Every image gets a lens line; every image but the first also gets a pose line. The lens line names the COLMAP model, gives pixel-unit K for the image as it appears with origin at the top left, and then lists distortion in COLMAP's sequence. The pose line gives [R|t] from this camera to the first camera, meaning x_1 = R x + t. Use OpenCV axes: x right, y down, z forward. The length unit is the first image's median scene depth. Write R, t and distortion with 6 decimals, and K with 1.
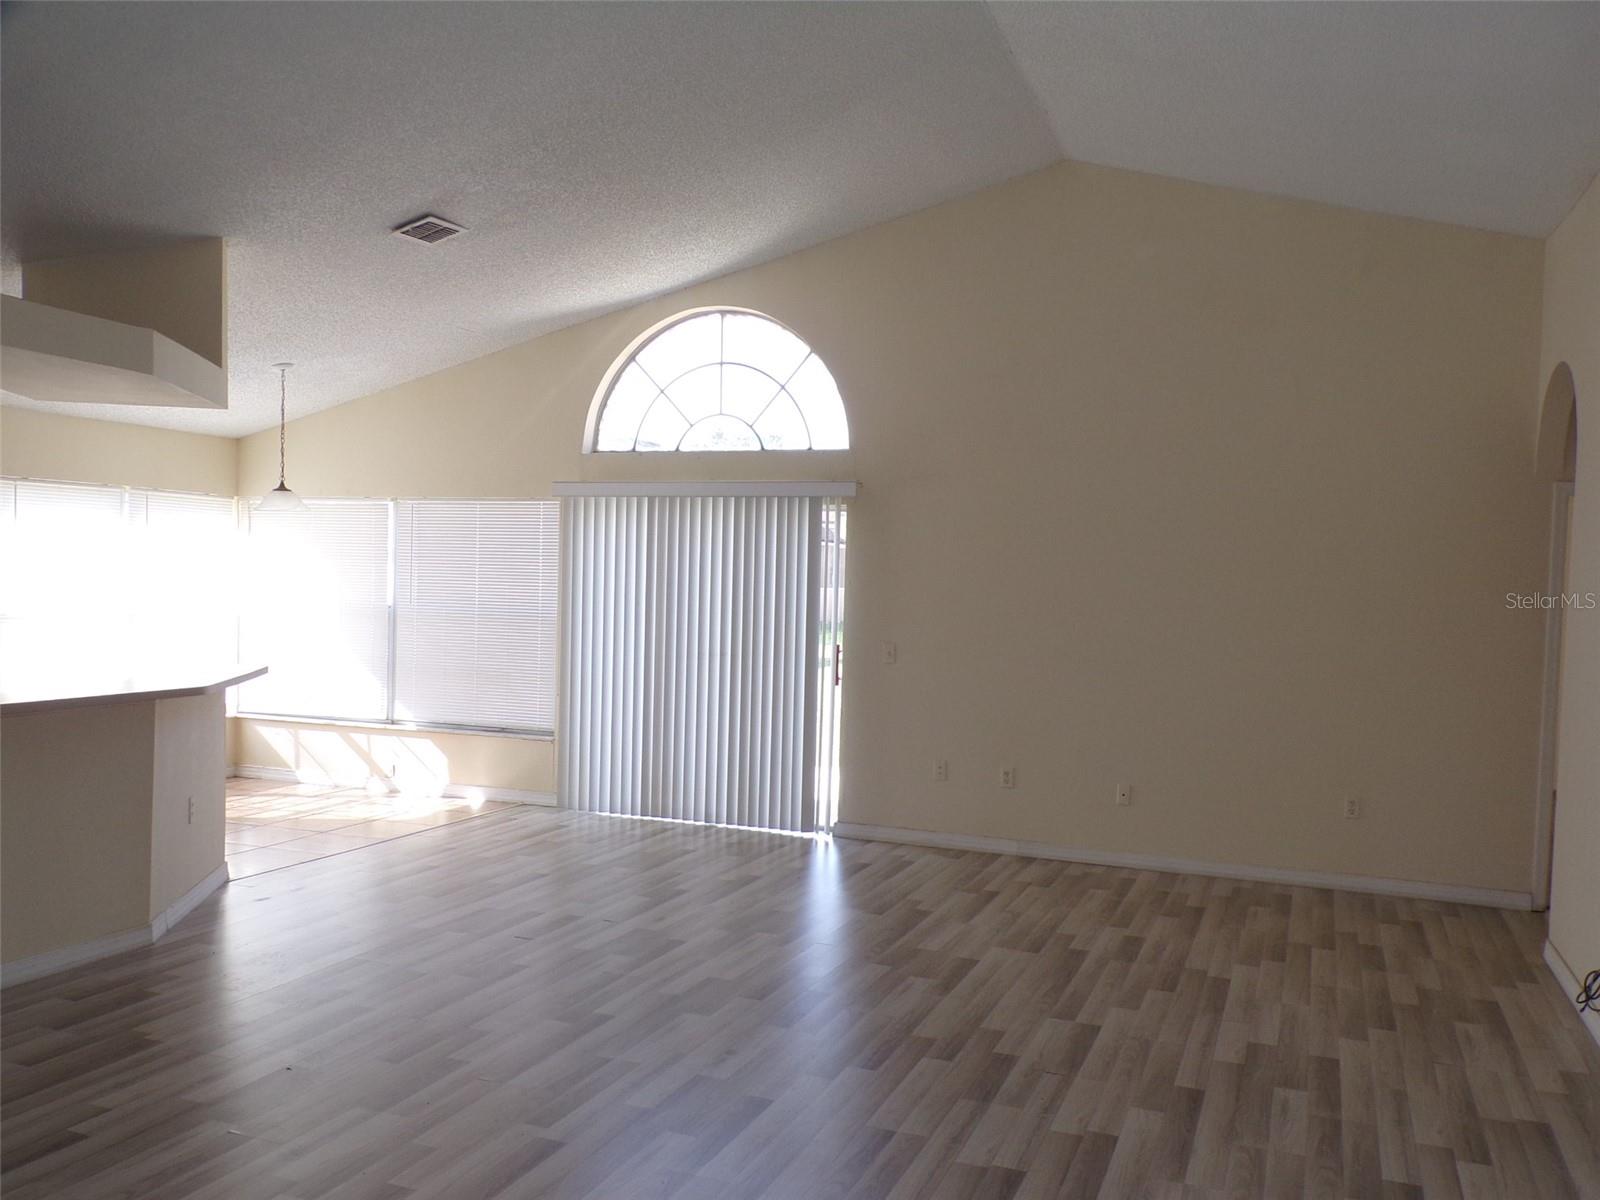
lens RADIAL K [[1297.6, 0, 799.6], [0, 1297.6, 632.7], [0, 0, 1]] dist [-0.061826, -0.001426]
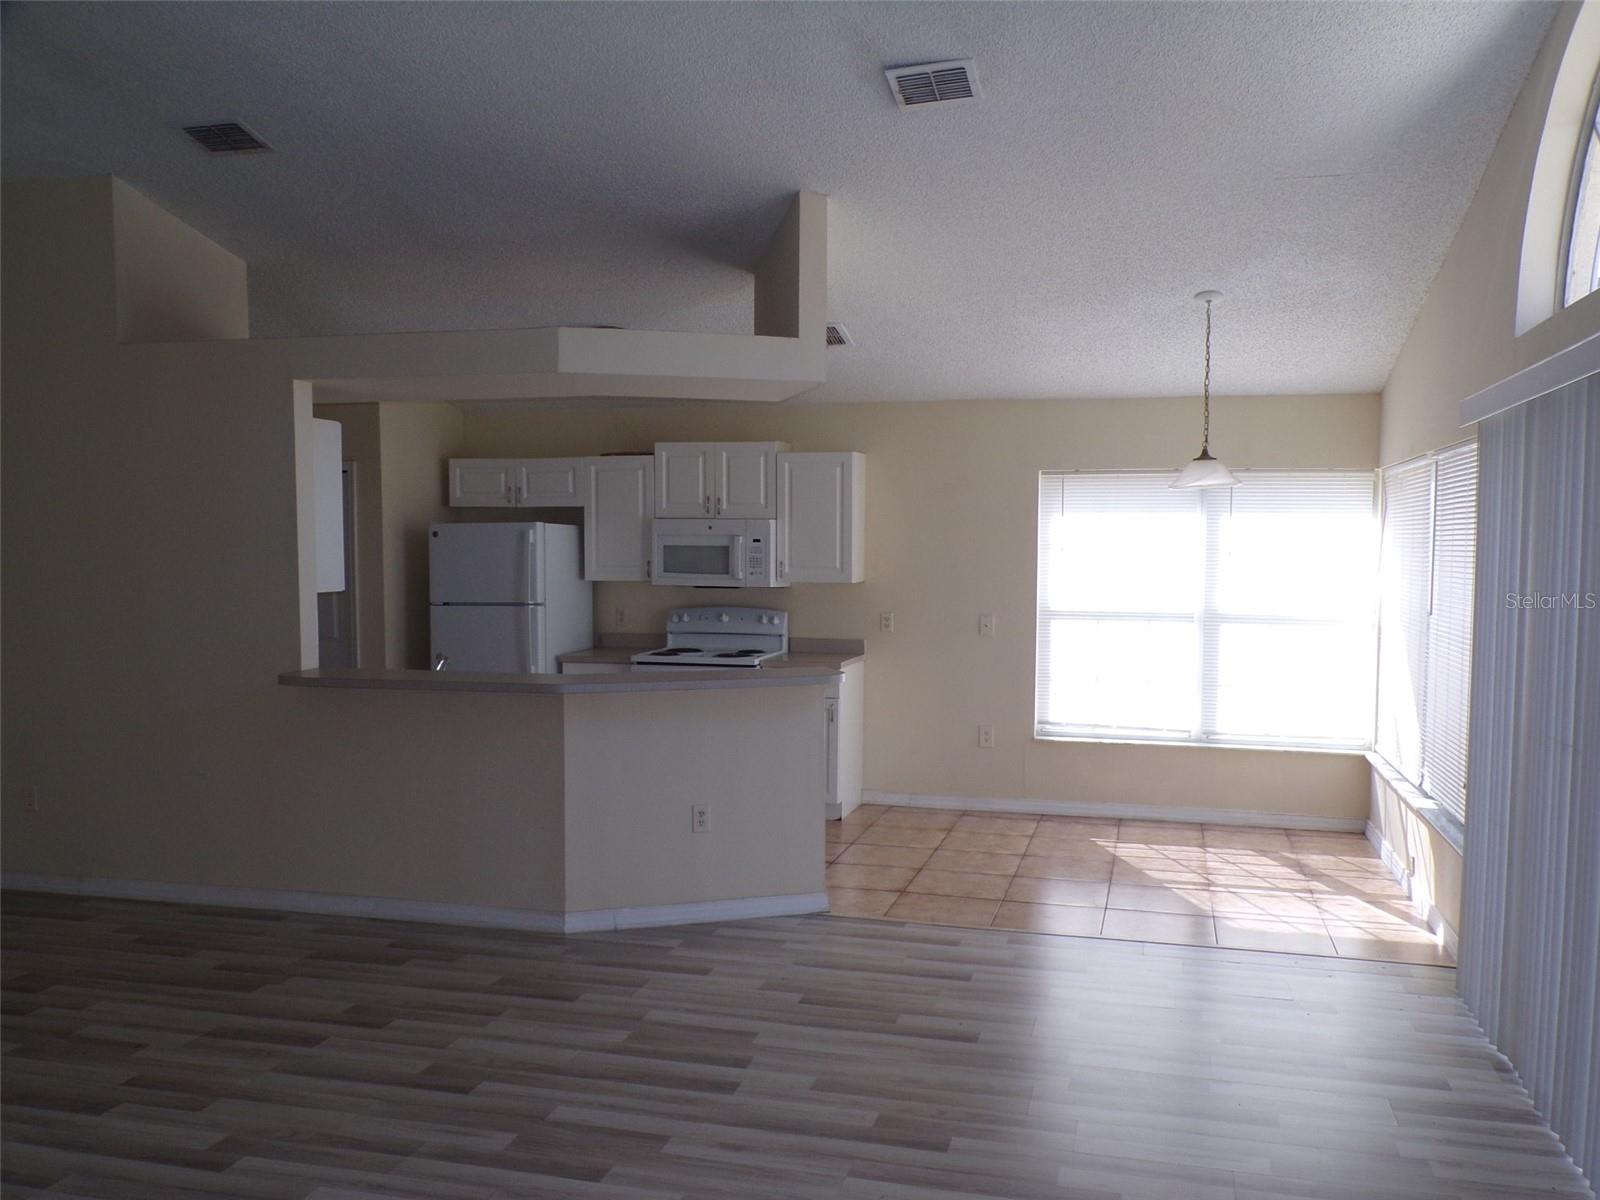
lens RADIAL K [[1320.5, 0, 839.4], [0, 1320.5, 595.2], [0, 0, 1]] dist [0.014074, 0.004168]
pose [[0.121279, 0.009991, -0.992568, 0.369441], [-0.046983, 0.998886, 0.004314, -0.024450], [0.991506, 0.046111, 0.121614, 0.727298]]
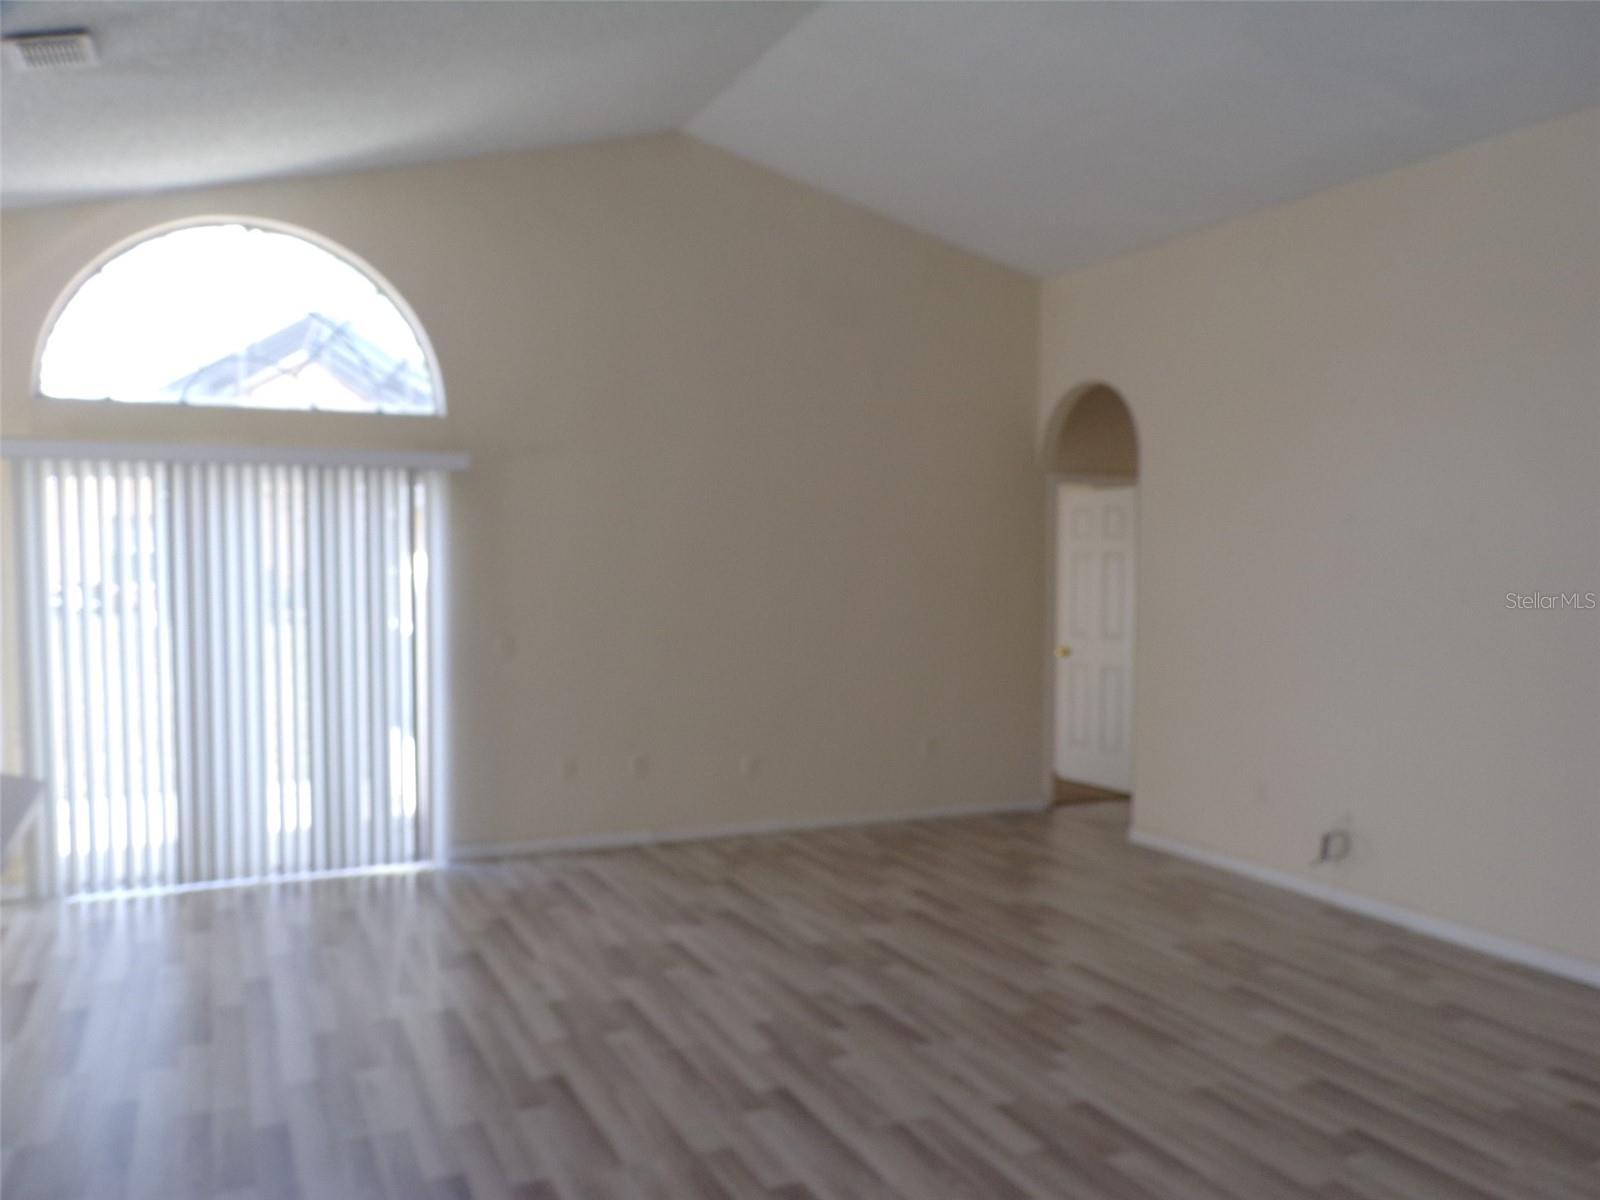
lens RADIAL K [[1293.8, 0, 800.0], [0, 1293.8, 600.0], [0, 0, 1]] dist [-0.006526, -0.002339]
pose [[0.694870, -0.044191, 0.717776, -0.428466], [0.045181, 0.998821, 0.017756, -0.022400], [-0.717715, 0.020092, 0.696048, 0.232187]]
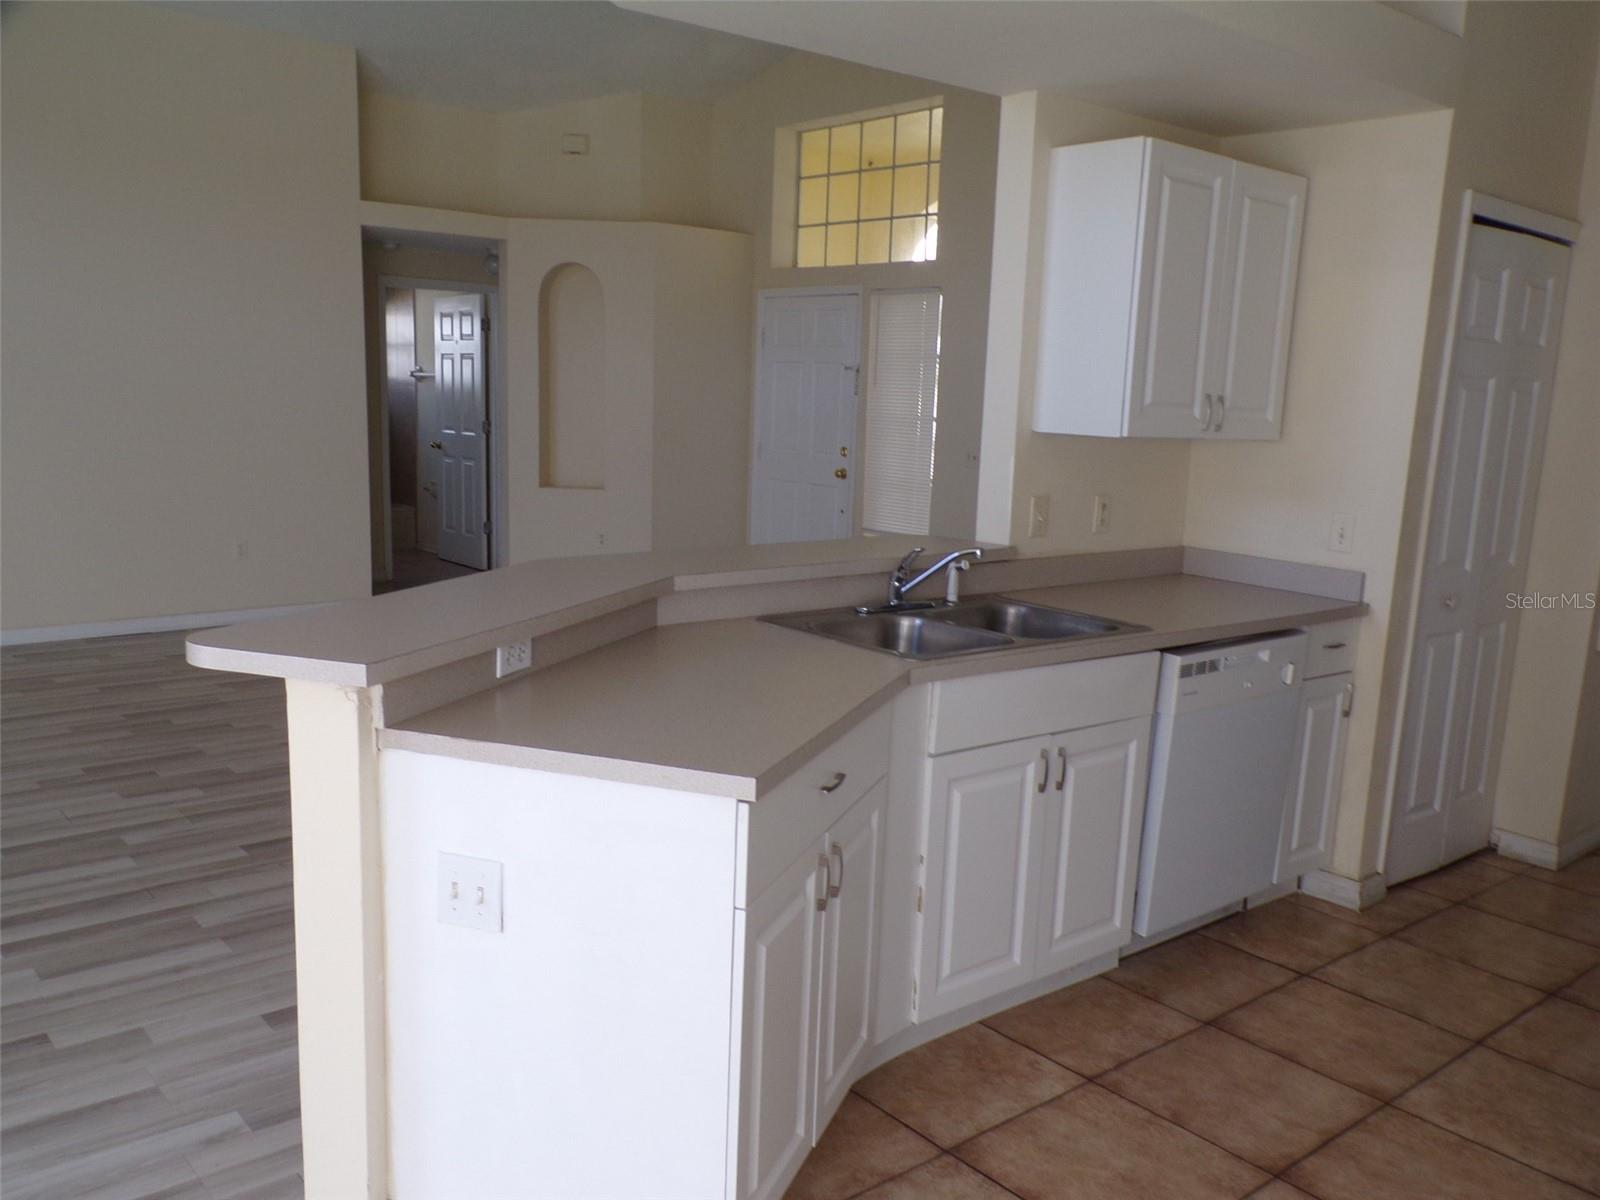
lens RADIAL K [[1293.8, 0, 800.0], [0, 1293.8, 600.0], [0, 0, 1]] dist [-0.006526, -0.002339]
pose [[-0.875339, -0.138831, 0.463149, -0.569382], [-0.039102, 0.975080, 0.218382, -0.055093], [-0.481926, 0.173048, -0.858954, 0.986070]]
